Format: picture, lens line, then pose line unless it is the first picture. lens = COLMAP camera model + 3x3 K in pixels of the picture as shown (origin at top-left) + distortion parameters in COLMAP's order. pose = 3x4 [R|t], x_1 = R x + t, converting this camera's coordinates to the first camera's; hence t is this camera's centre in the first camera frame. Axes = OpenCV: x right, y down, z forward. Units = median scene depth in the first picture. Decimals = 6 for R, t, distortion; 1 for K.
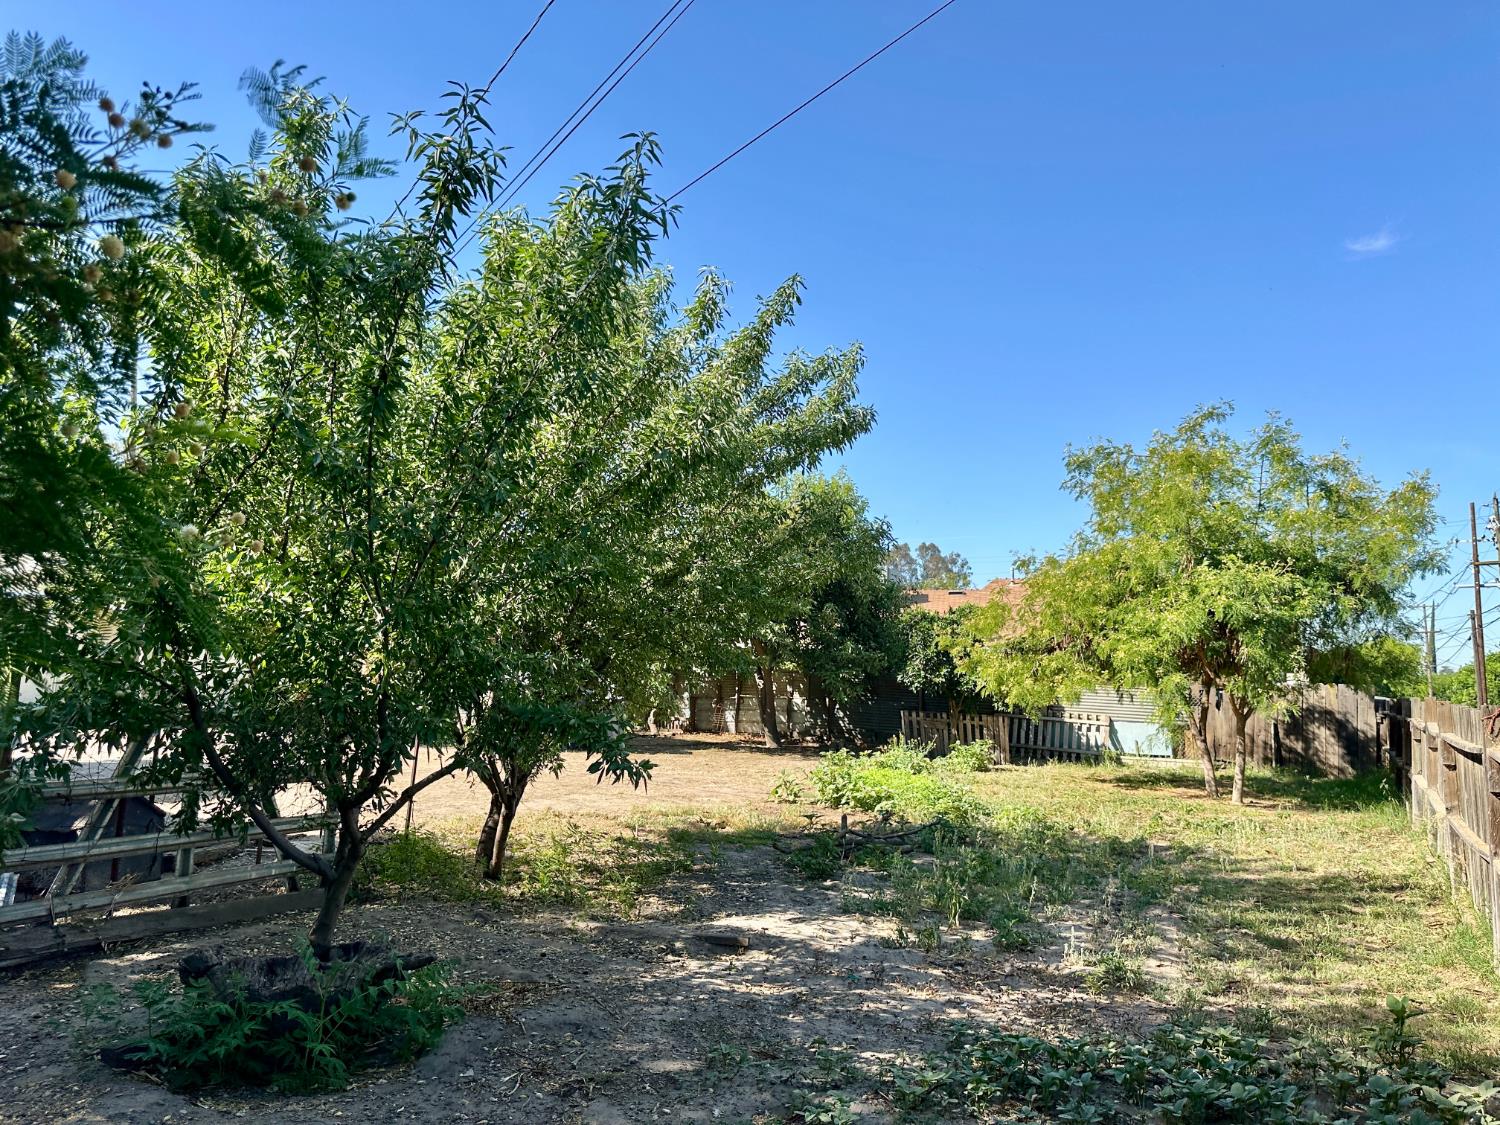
lens RADIAL K [[1060.7, 0, 739.0], [0, 1060.7, 559.7], [0, 0, 1]] dist [0.034208, -0.034994]
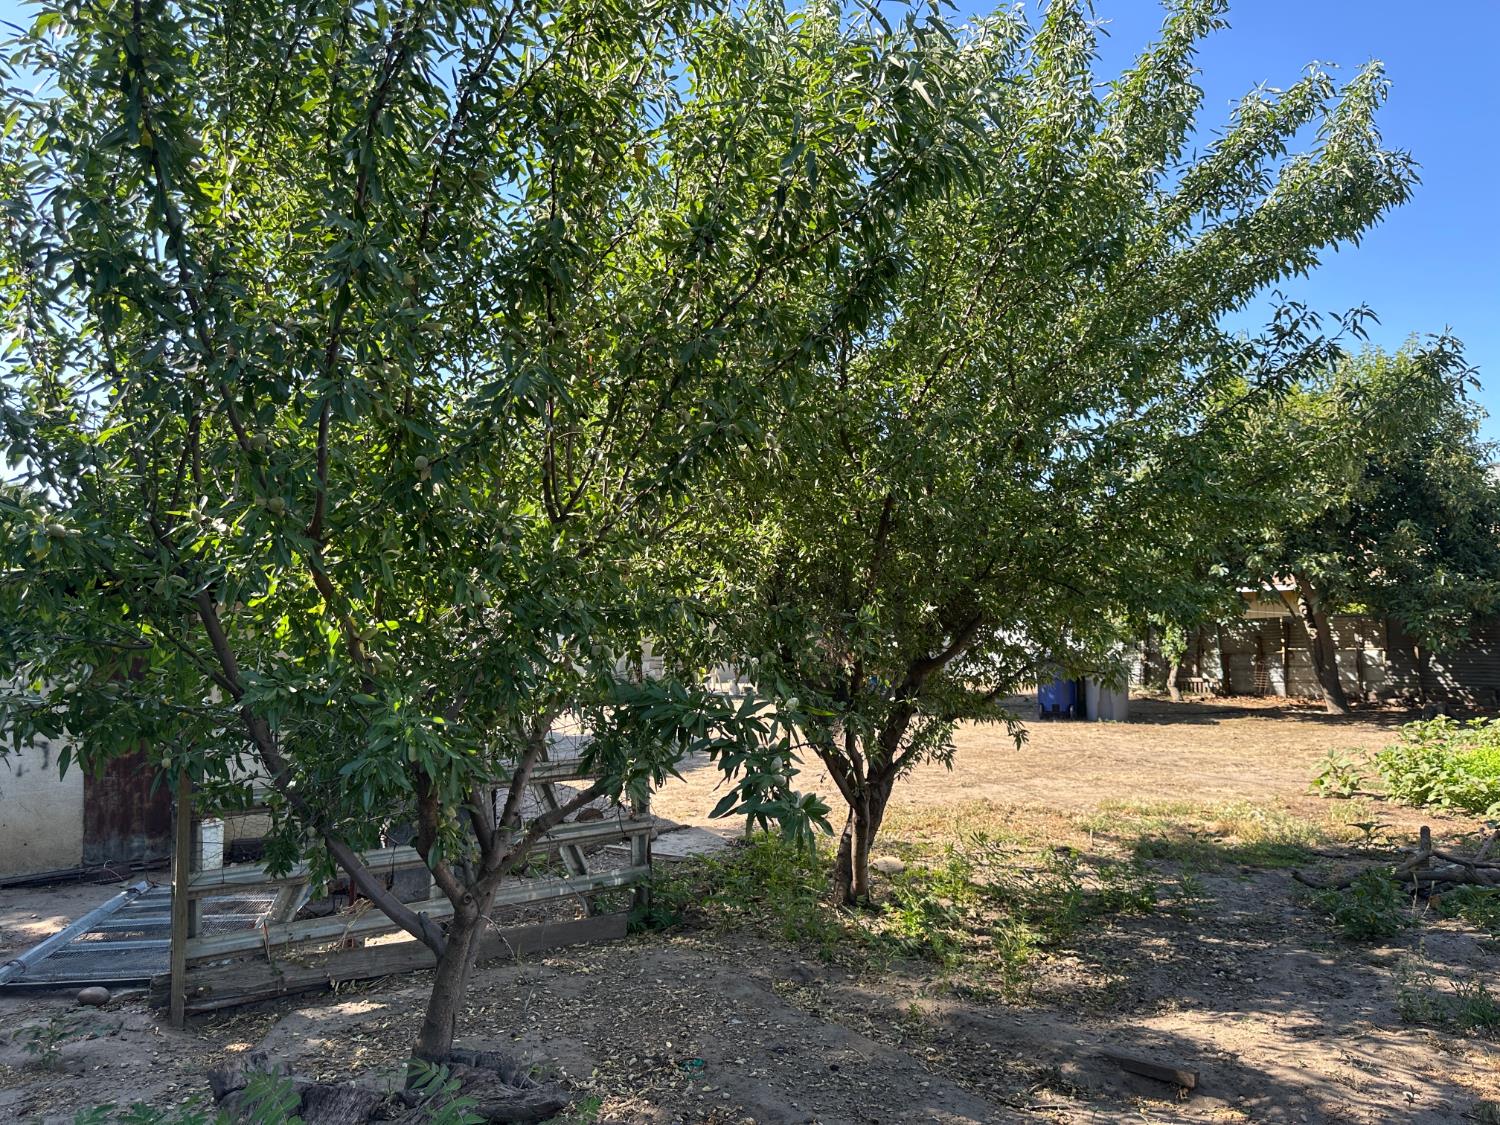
lens RADIAL K [[1060.7, 0, 754.4], [0, 1060.7, 573.3], [0, 0, 1]] dist [0.034208, -0.034994]
pose [[0.882803, -0.076349, -0.463497, 0.031174], [0.097358, 0.995016, 0.021532, 0.019984], [0.459543, -0.064134, 0.885837, 0.146424]]
